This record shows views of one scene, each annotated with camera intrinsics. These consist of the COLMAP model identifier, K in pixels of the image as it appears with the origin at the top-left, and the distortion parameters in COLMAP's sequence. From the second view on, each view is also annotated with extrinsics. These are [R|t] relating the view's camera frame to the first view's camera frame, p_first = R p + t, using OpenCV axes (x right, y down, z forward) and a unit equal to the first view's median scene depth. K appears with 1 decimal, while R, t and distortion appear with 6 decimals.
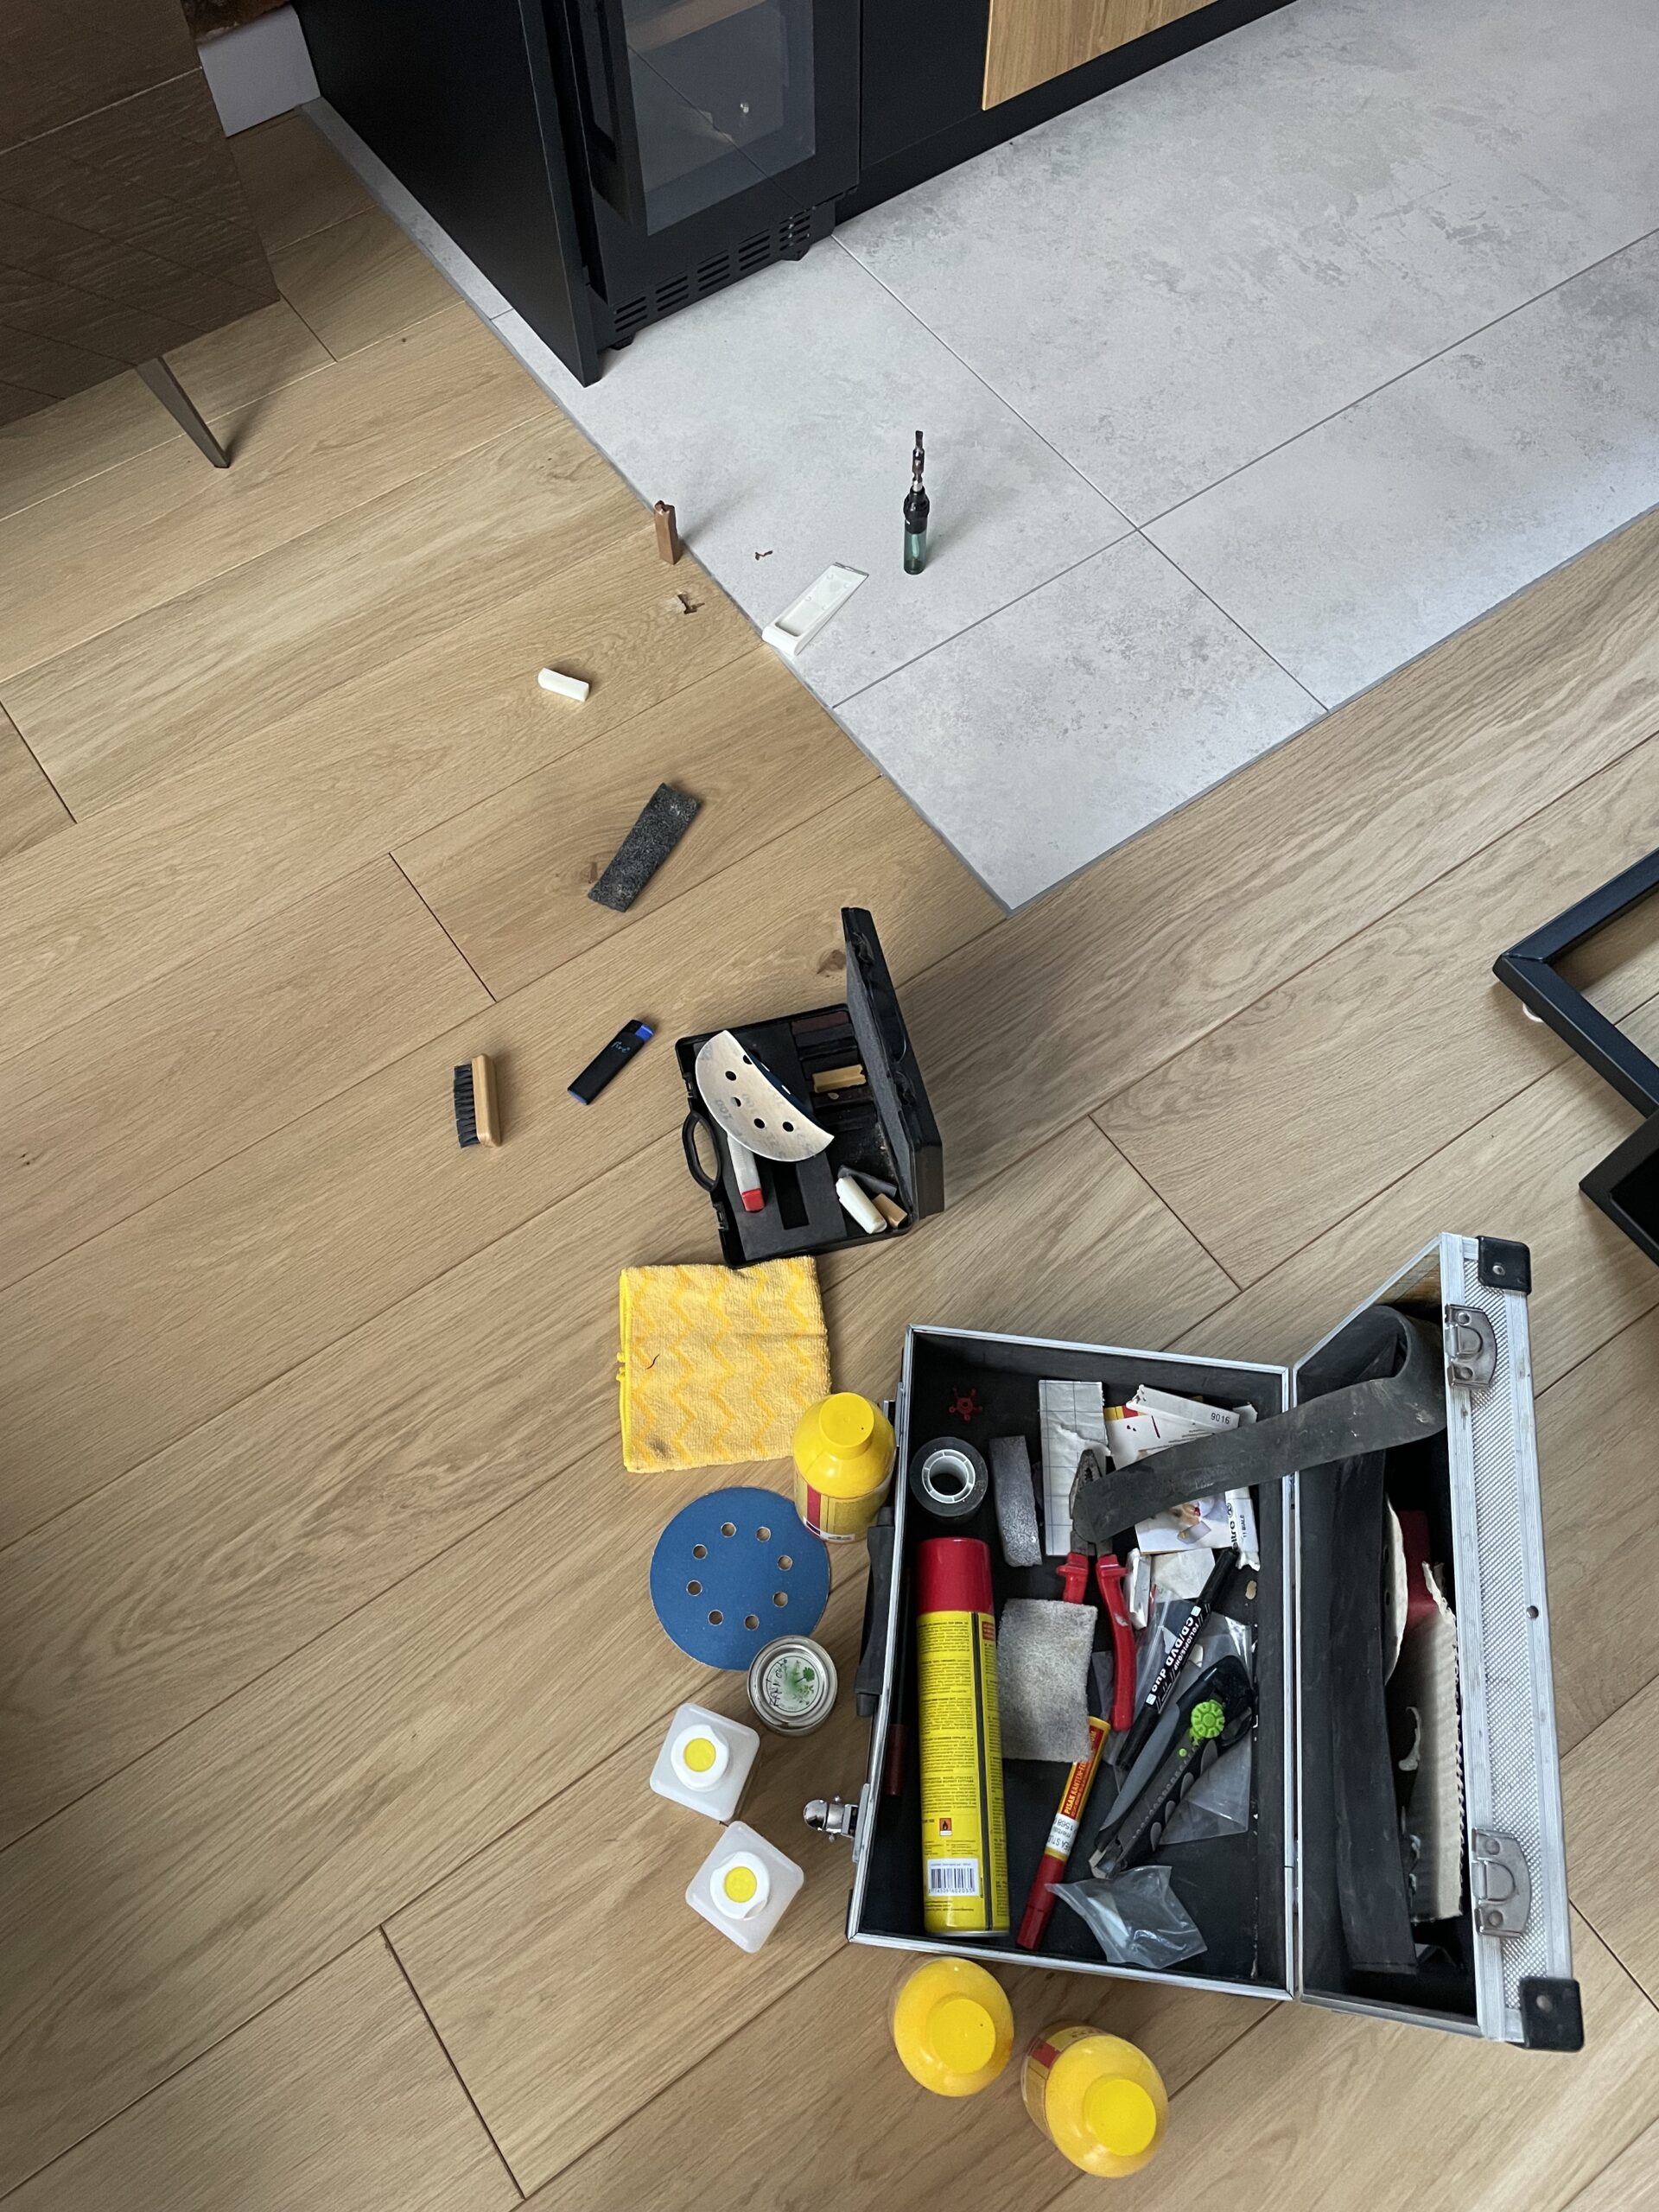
lens RADIAL K [[1678.1, 0, 818.5], [0, 1678.1, 1103.2], [0, 0, 1]] dist [0.092756, -0.125755]
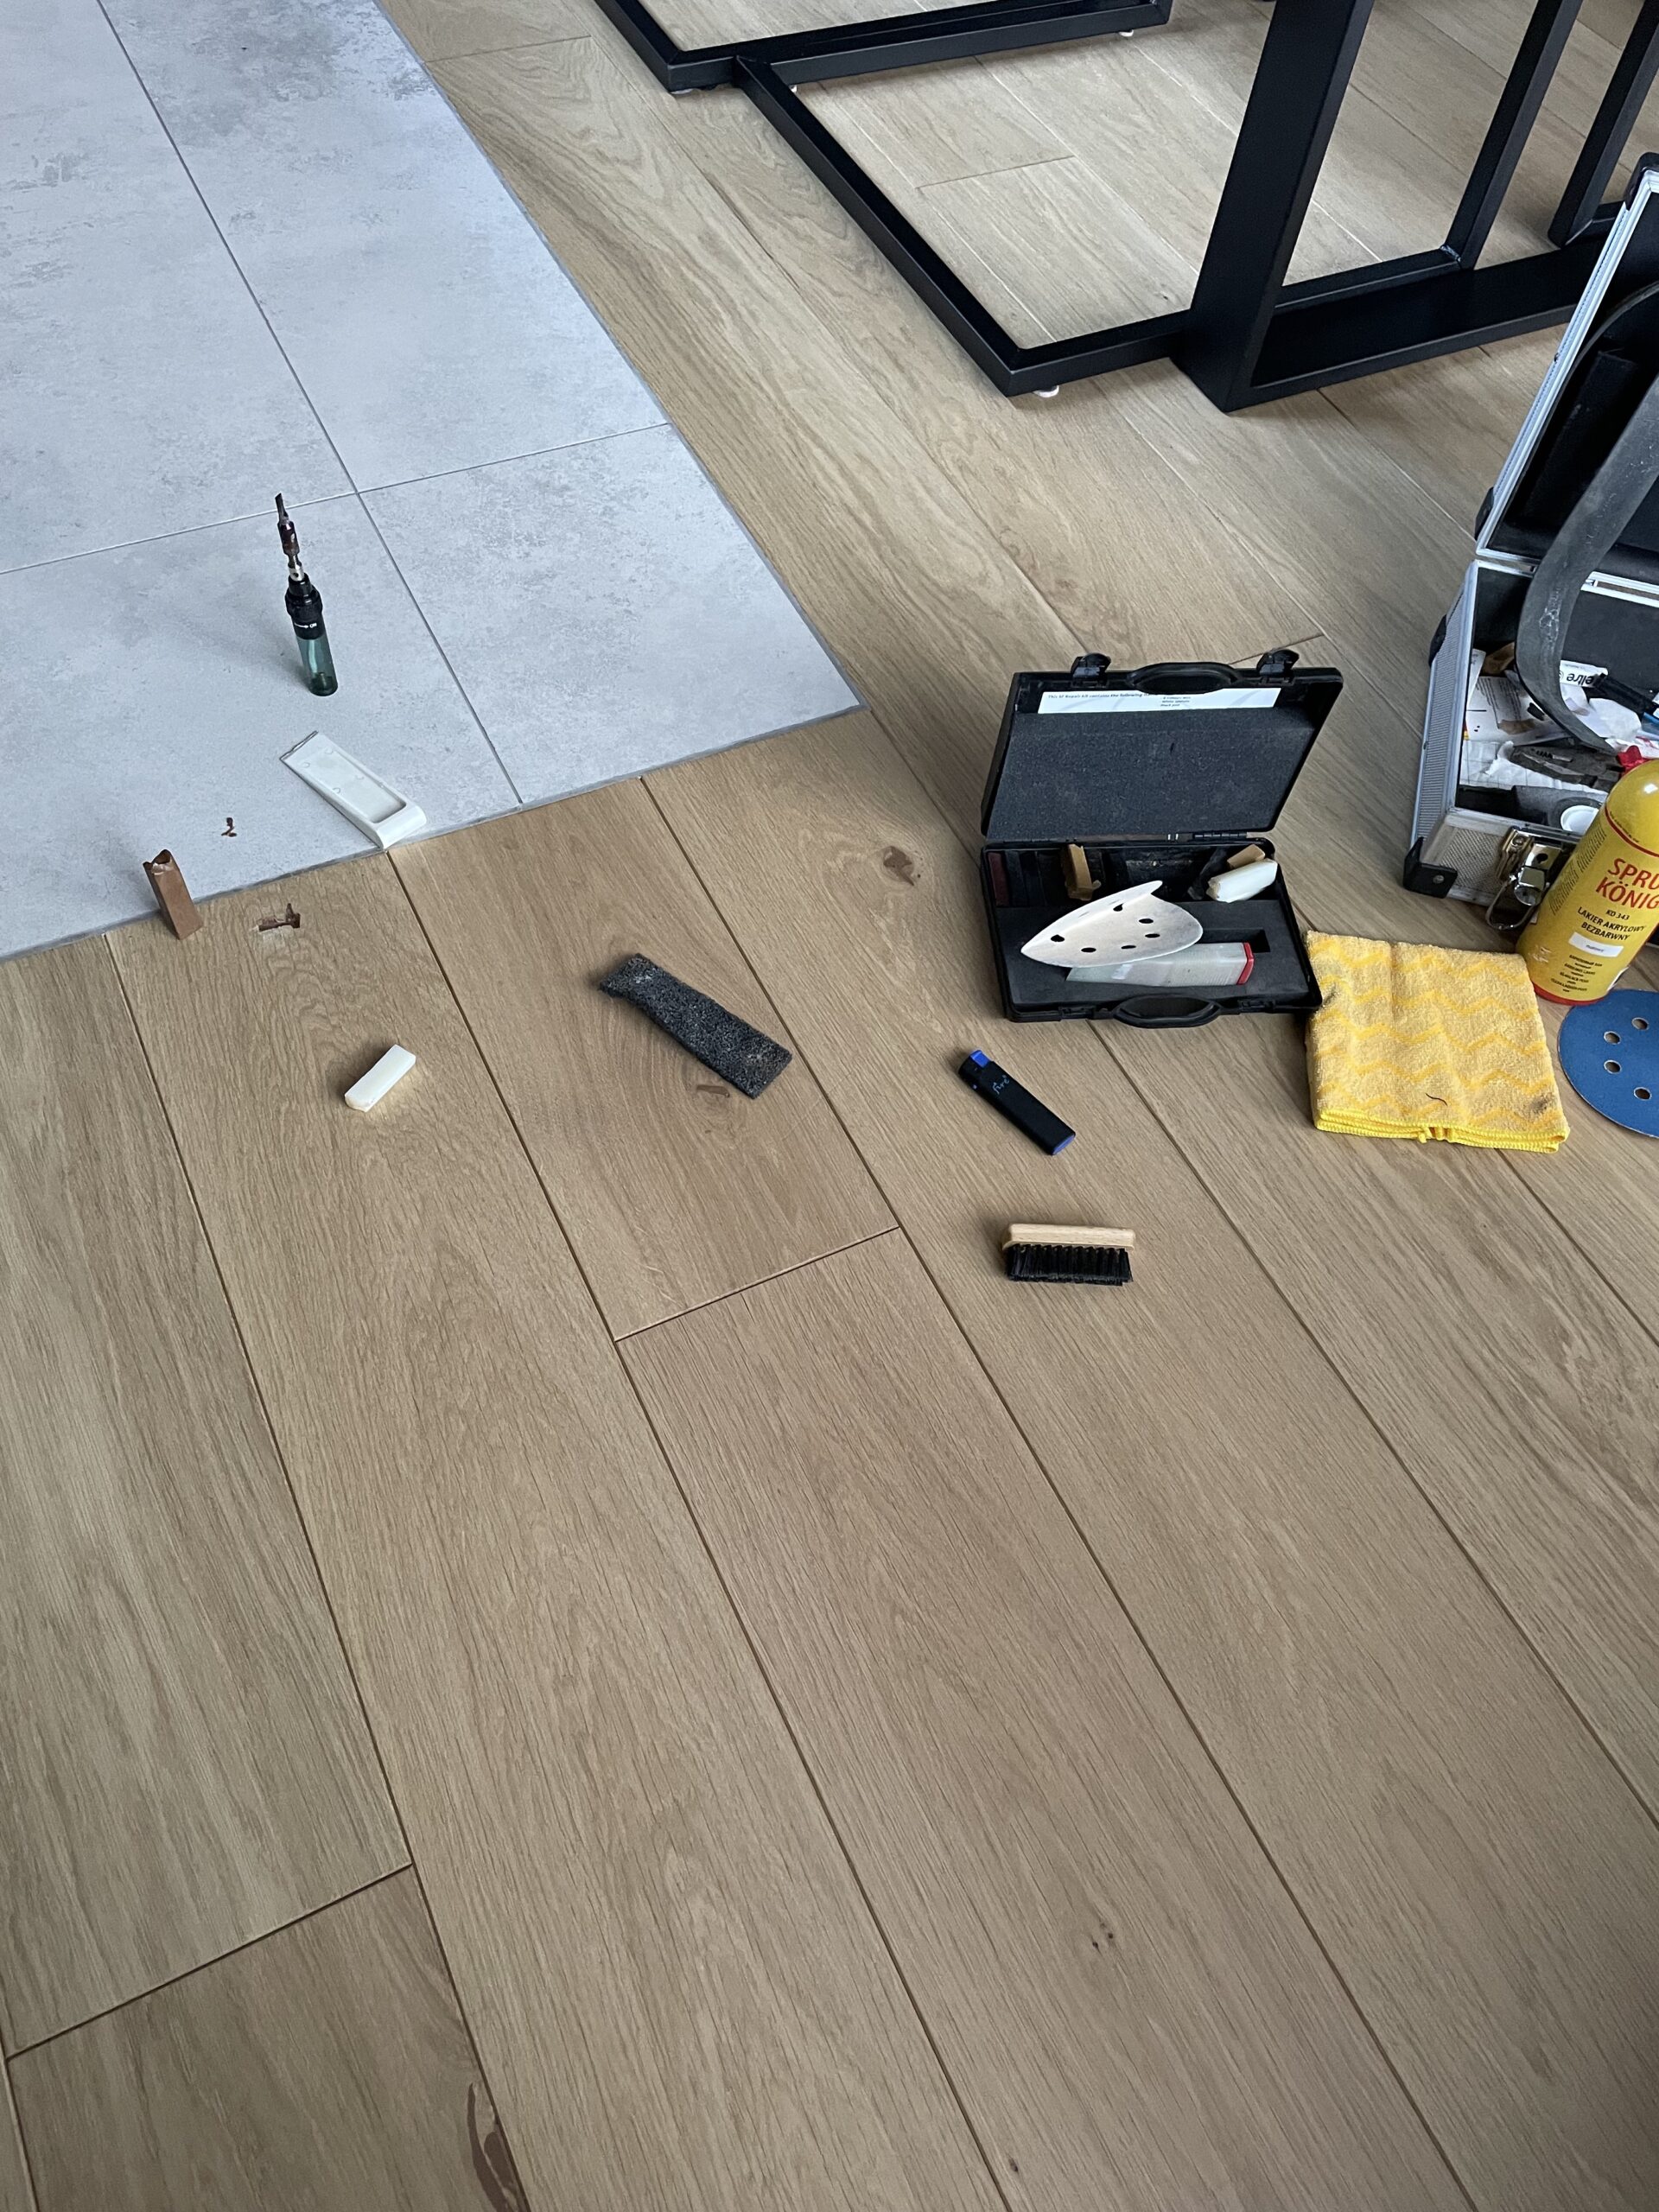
lens RADIAL K [[1678.1, 0, 818.5], [0, 1678.1, 1103.2], [0, 0, 1]] dist [0.092756, -0.125755]
pose [[0.153215, -0.804227, 0.574233, -0.537723], [0.857850, 0.396695, 0.326692, -0.327347], [-0.490530, 0.442552, 0.750685, 0.440593]]
